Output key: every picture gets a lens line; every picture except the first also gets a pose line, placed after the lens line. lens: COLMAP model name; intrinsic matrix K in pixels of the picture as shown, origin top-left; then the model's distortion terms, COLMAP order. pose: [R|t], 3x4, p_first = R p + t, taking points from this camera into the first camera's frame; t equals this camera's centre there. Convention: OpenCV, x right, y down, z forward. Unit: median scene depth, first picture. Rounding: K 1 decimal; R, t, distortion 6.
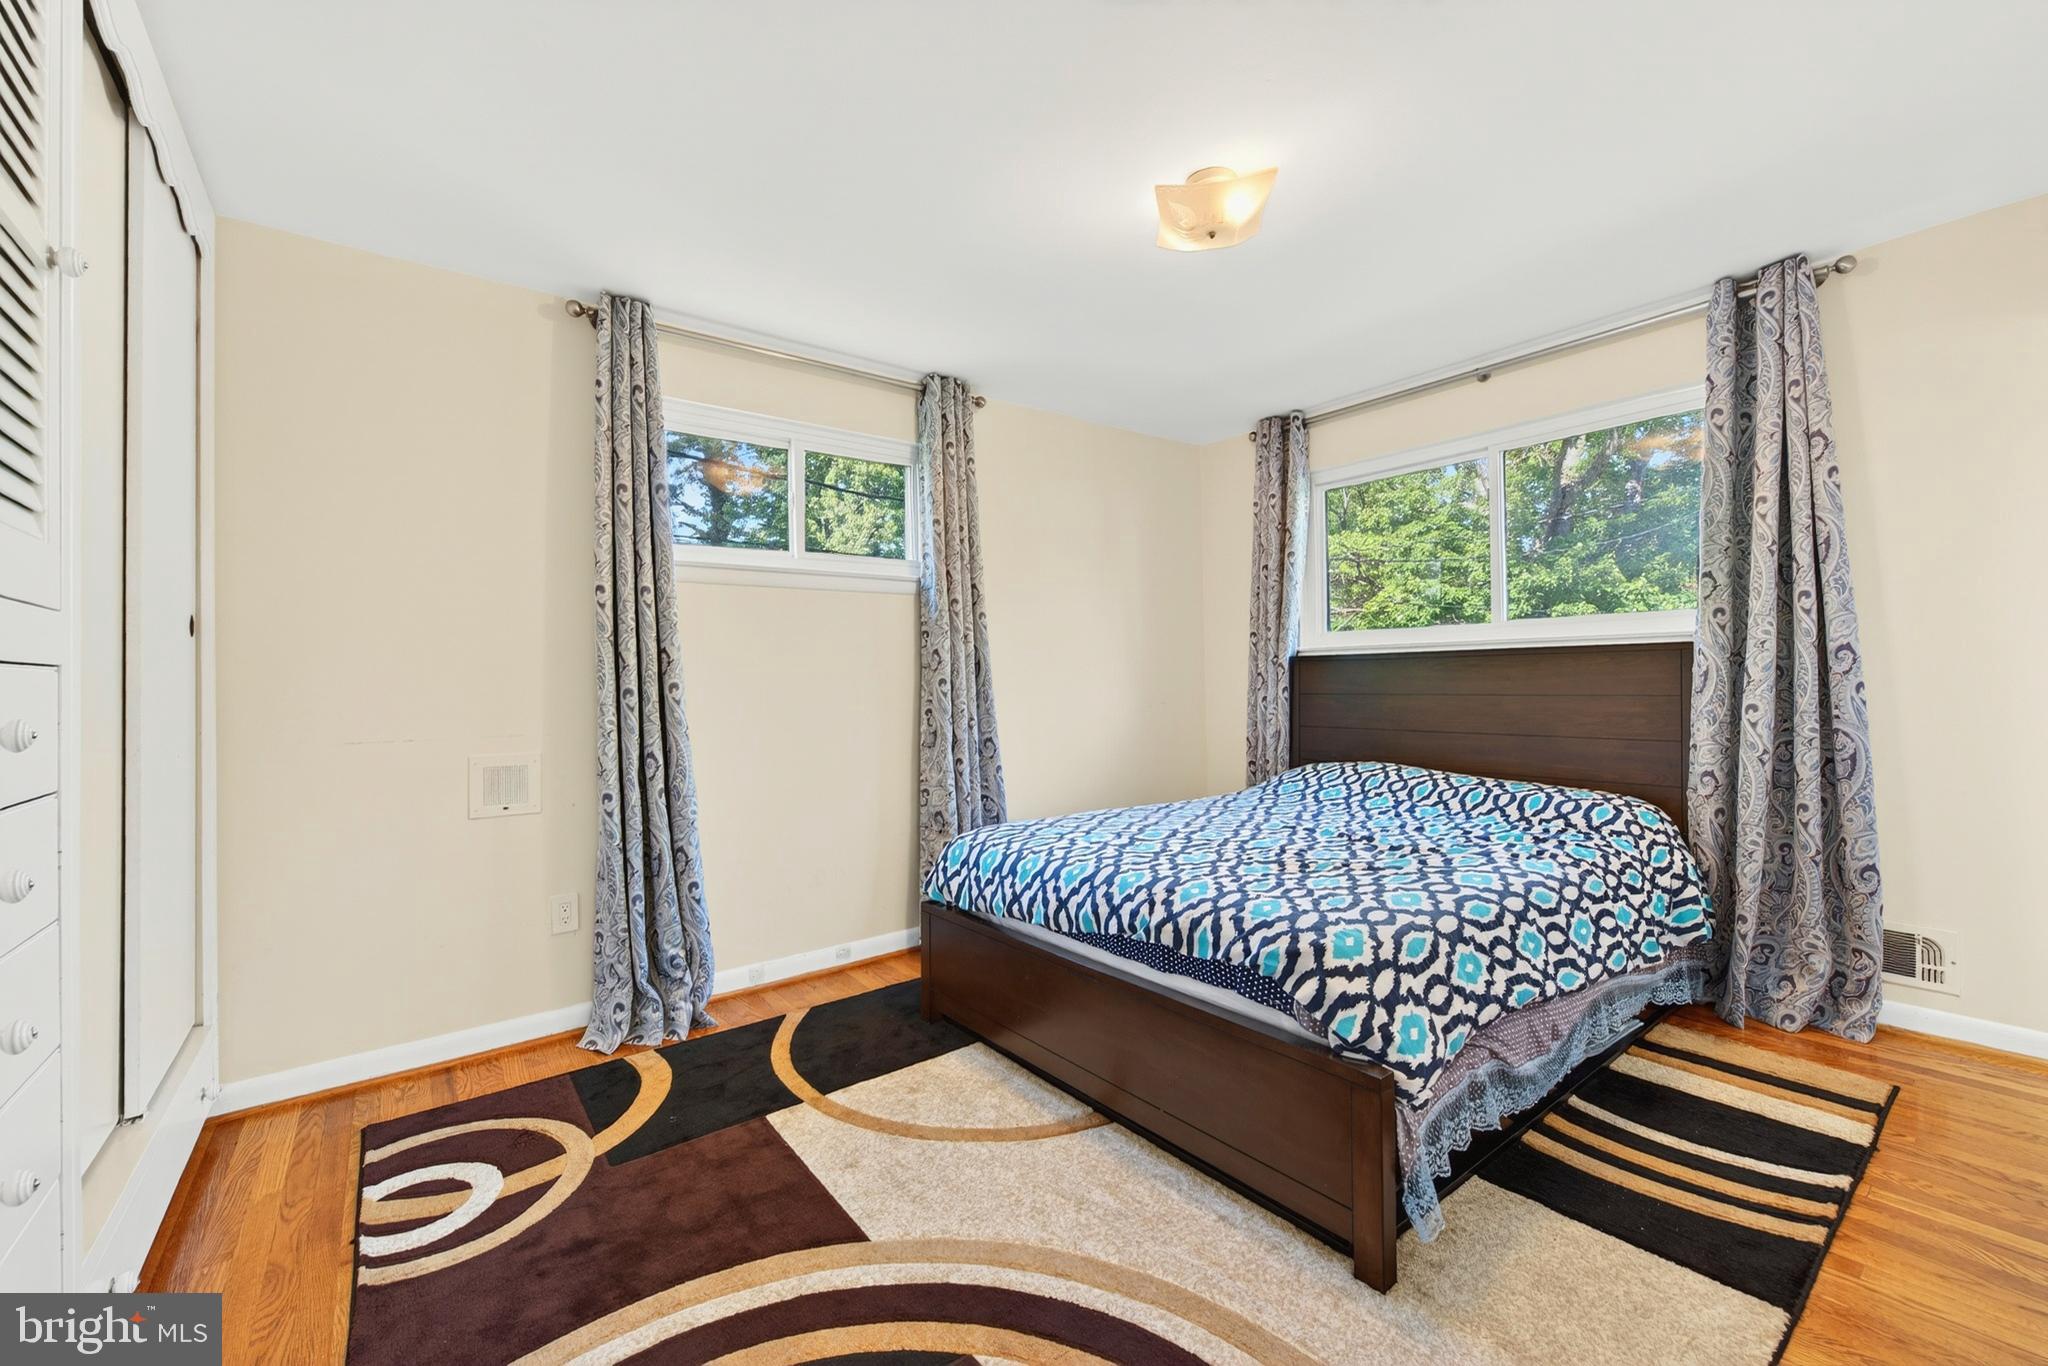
lens RADIAL K [[858.6, 0, 1024.0], [0, 858.6, 683.0], [0, 0, 1]] dist [-0.011317, -0.000346]
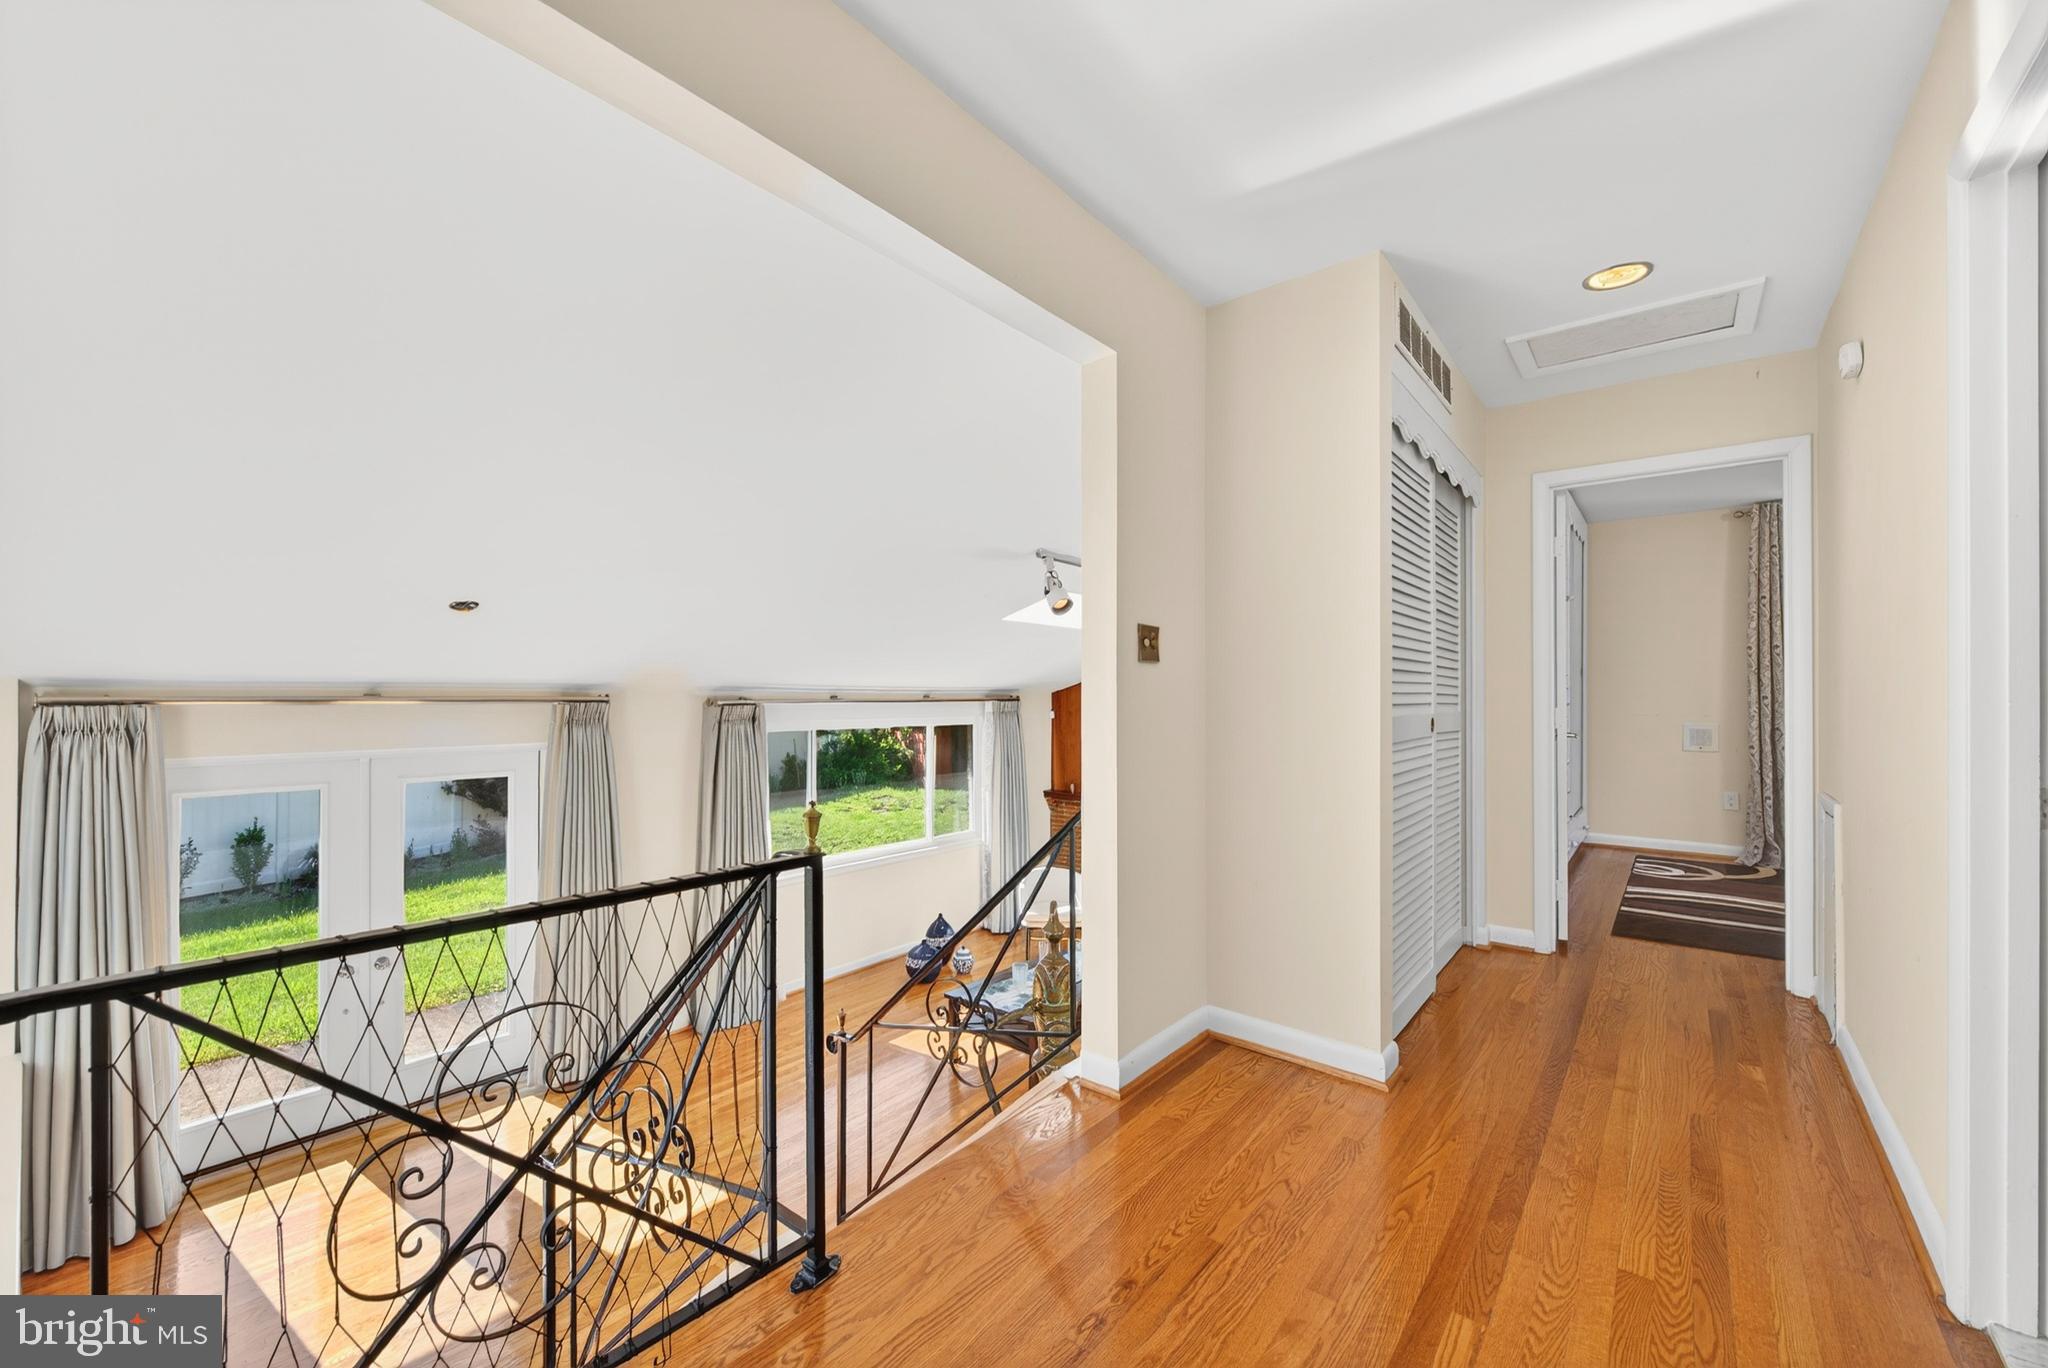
lens RADIAL K [[819.5, 0, 1024.0], [0, 819.5, 684.0], [0, 0, 1]] dist [-0.002087, -0.000535]
pose [[0.217285, 0.001390, -0.976107, 1.073942], [-0.006951, 0.999976, -0.000123, -0.008896], [0.976084, 0.006812, 0.217289, -1.169916]]
